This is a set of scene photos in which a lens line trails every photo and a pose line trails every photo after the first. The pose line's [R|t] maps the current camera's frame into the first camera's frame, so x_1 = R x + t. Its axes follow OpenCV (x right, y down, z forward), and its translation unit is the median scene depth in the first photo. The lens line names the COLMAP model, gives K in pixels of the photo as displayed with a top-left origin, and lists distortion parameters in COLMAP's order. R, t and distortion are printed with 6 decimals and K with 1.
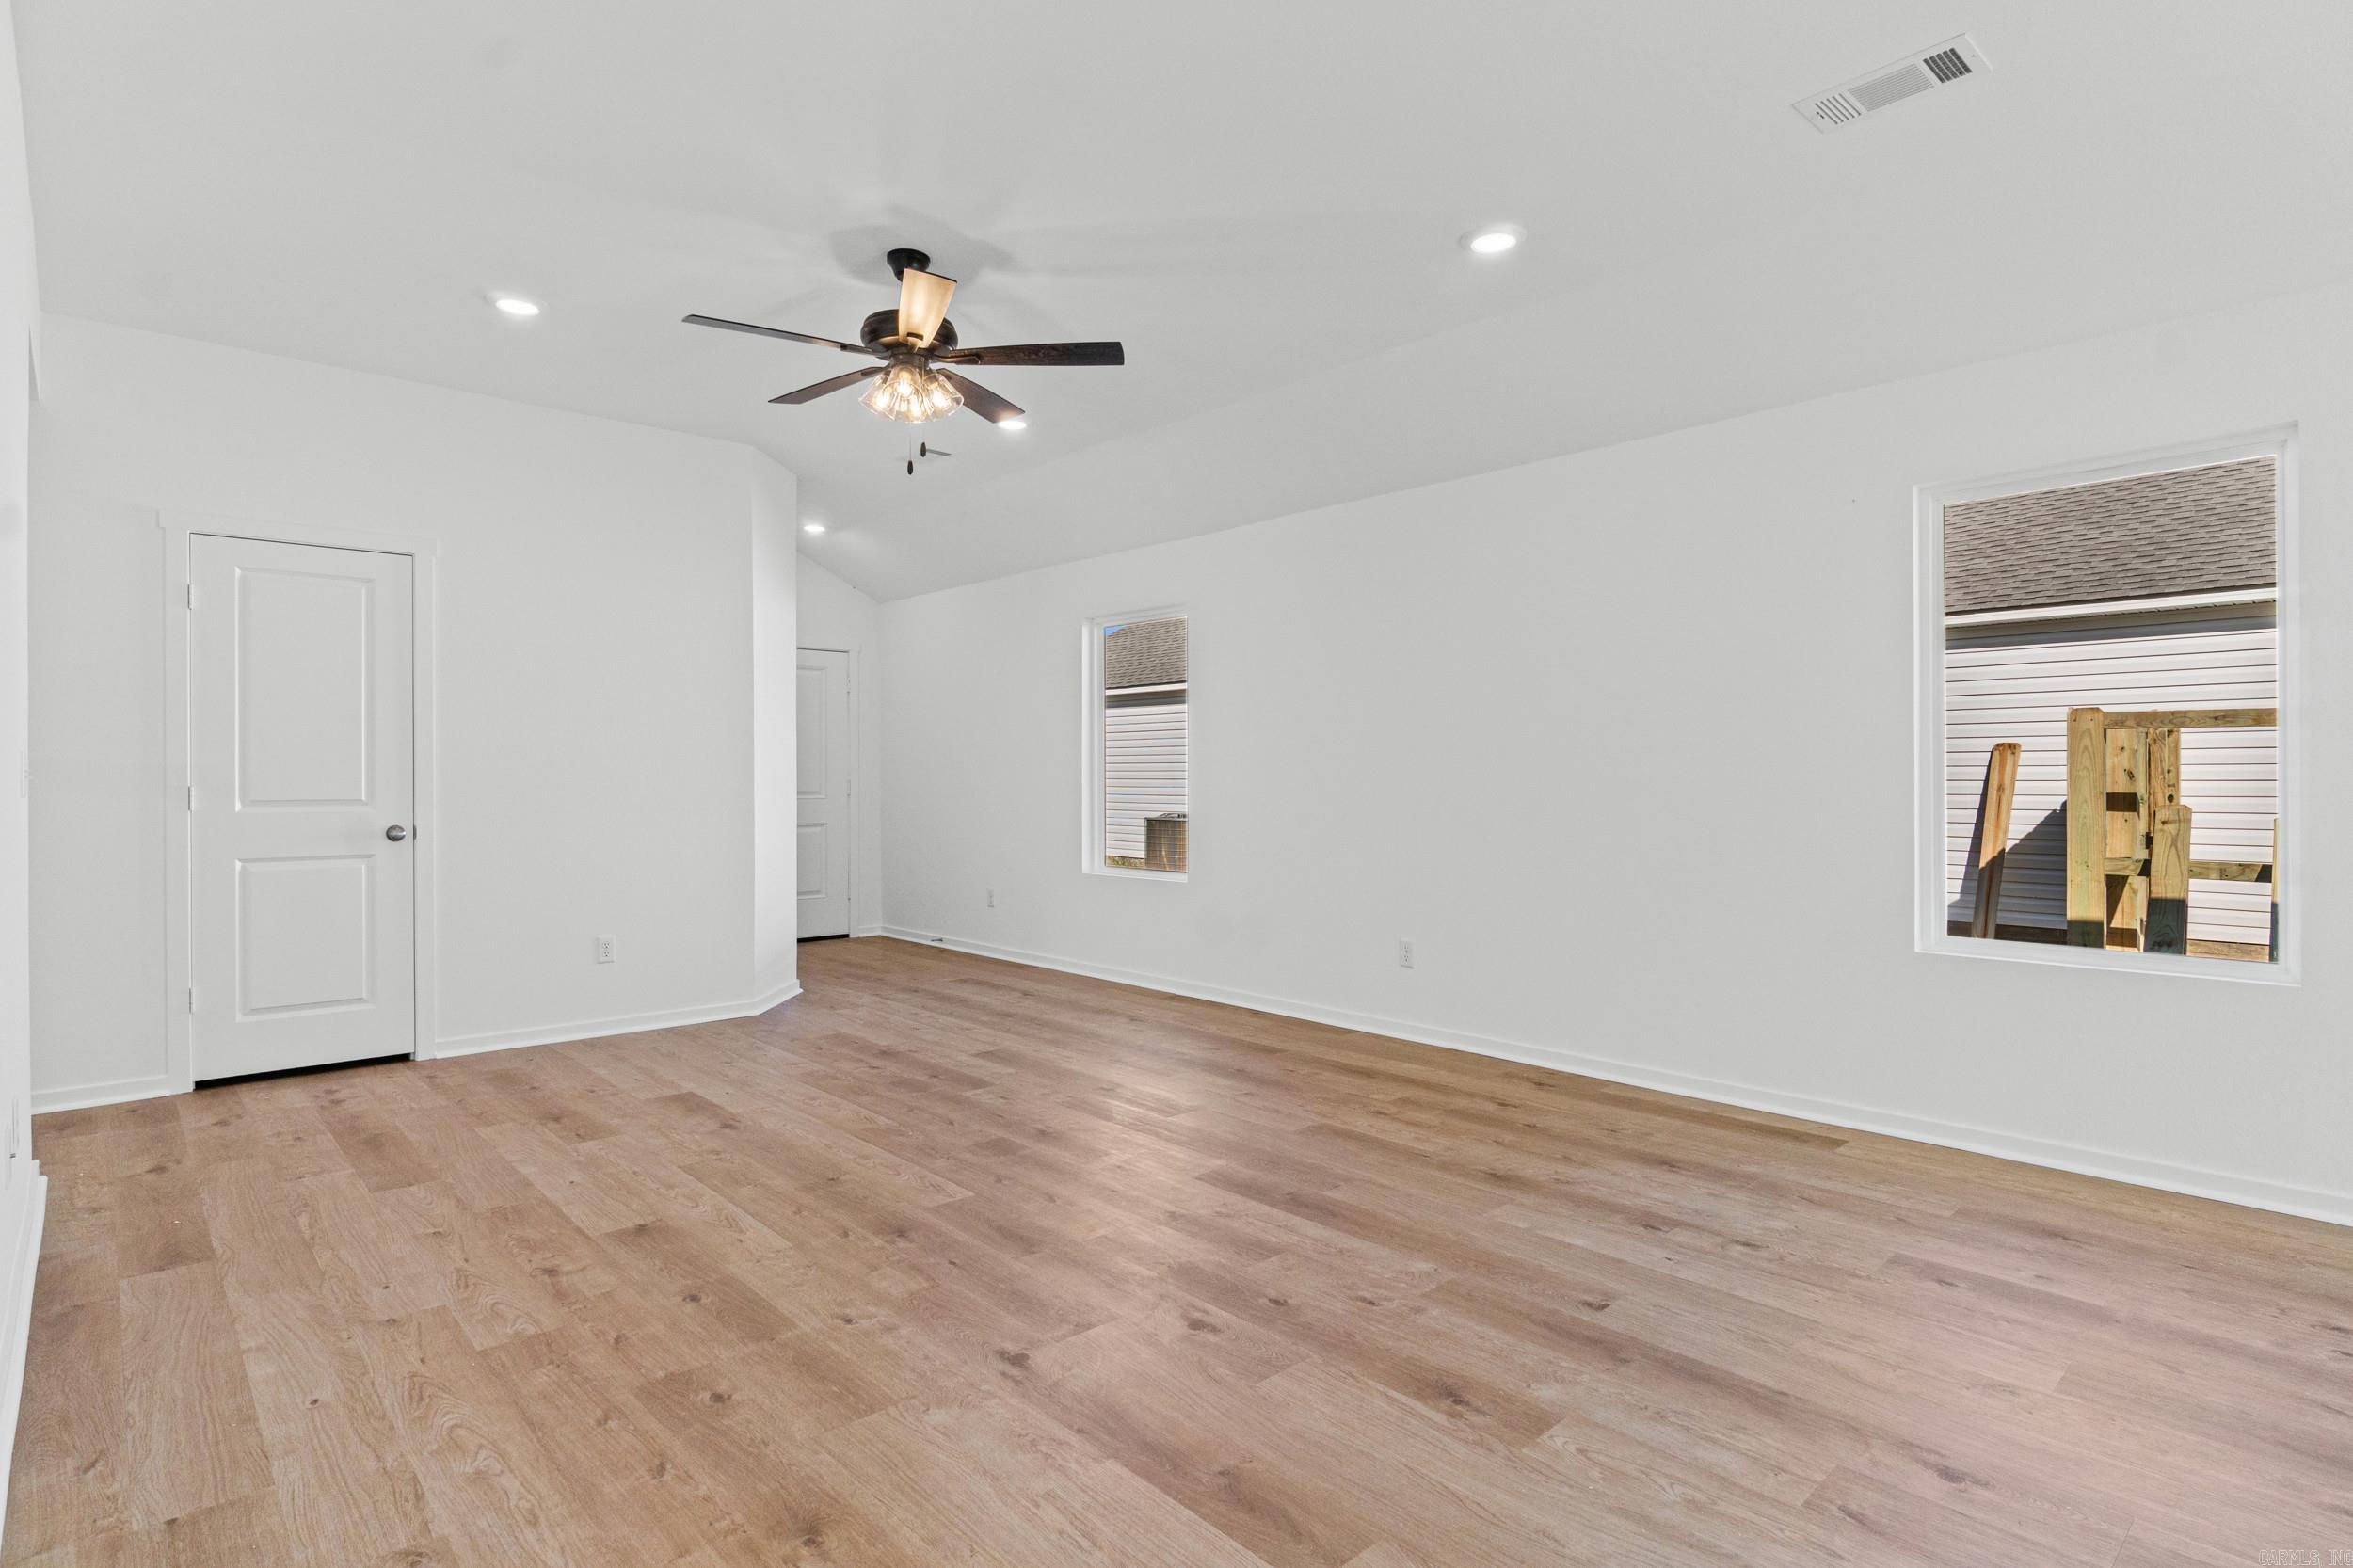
lens RADIAL K [[1200.0, 0, 1175.2], [0, 1200.0, 780.6], [0, 0, 1]] dist [-0.011368, 0.003816]
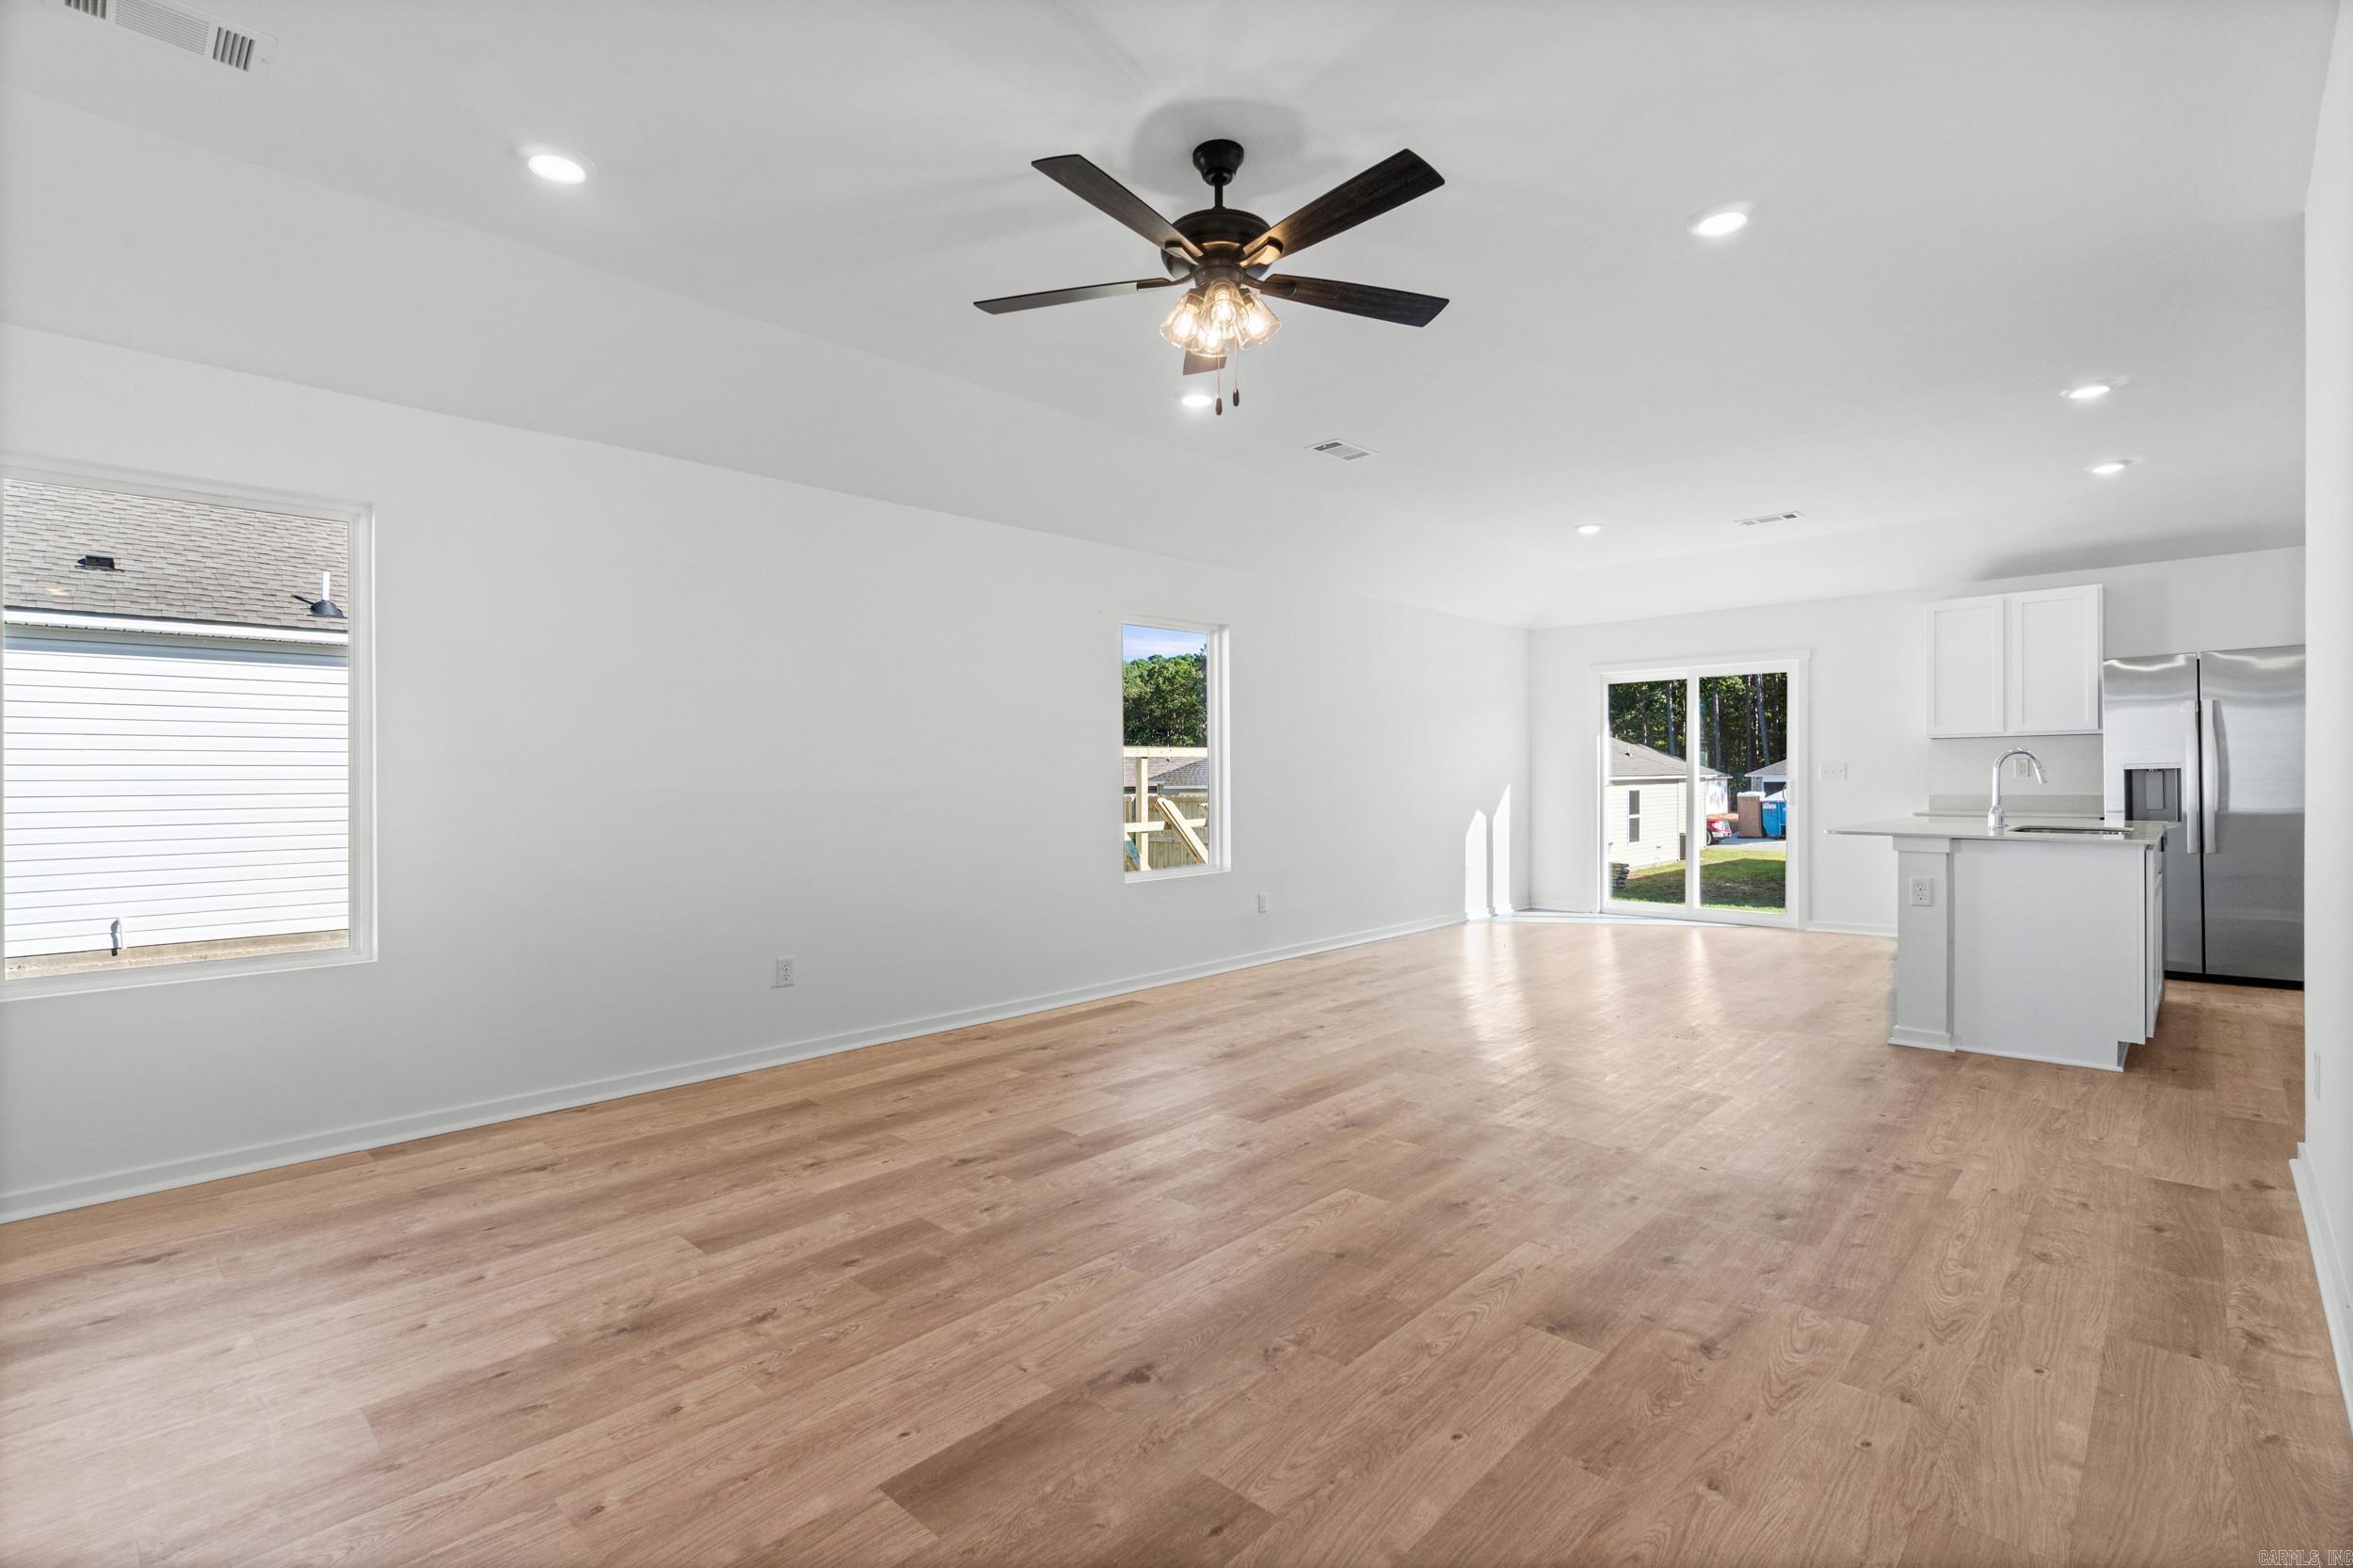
lens RADIAL K [[1083.7, 0, 1139.5], [0, 1083.7, 793.4], [0, 0, 1]] dist [-0.016884, 0.006590]
pose [[-0.054749, -0.010203, 0.998448, -0.986657], [0.015285, 0.999822, 0.011055, -0.003885], [-0.998383, 0.015866, -0.054583, 1.120394]]
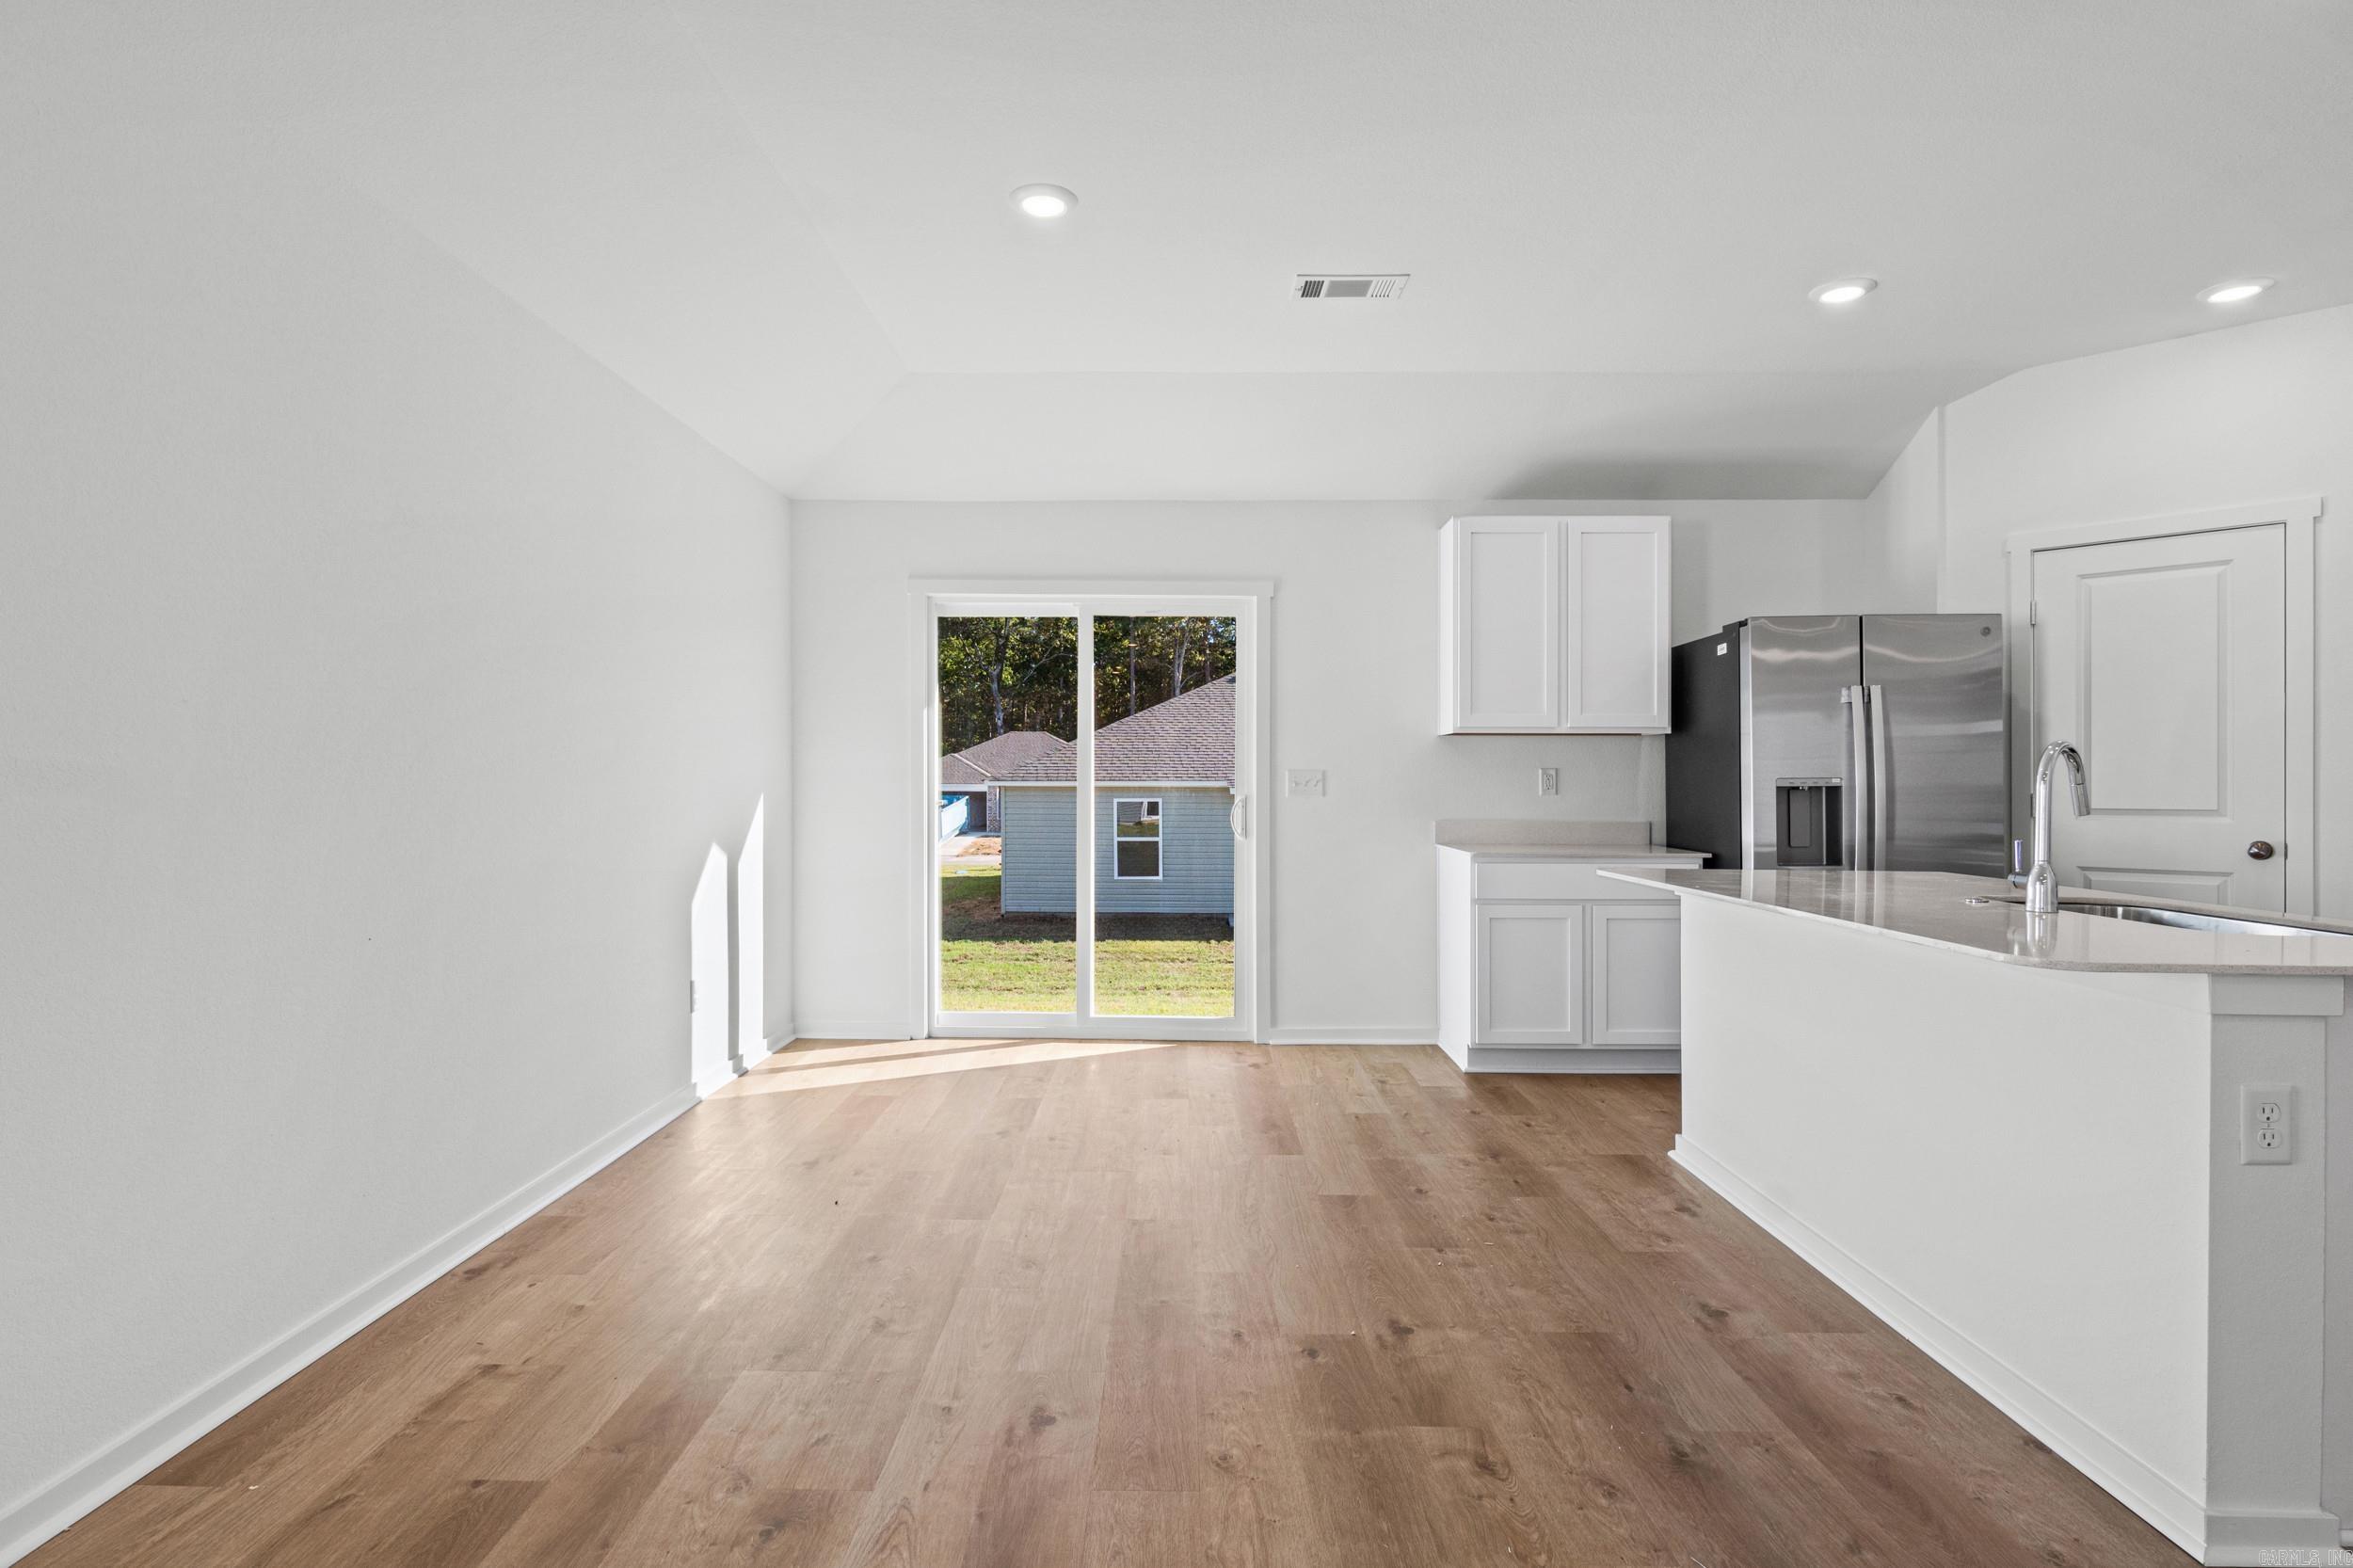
lens RADIAL K [[1200.0, 0, 1155.8], [0, 1200.0, 779.9], [0, 0, 1]] dist [-0.011368, 0.003816]
pose [[-0.722299, 0.000970, 0.691580, 0.211277], [0.001495, 0.999999, 0.000159, -0.004978], [-0.691579, 0.001148, -0.722300, 0.808905]]
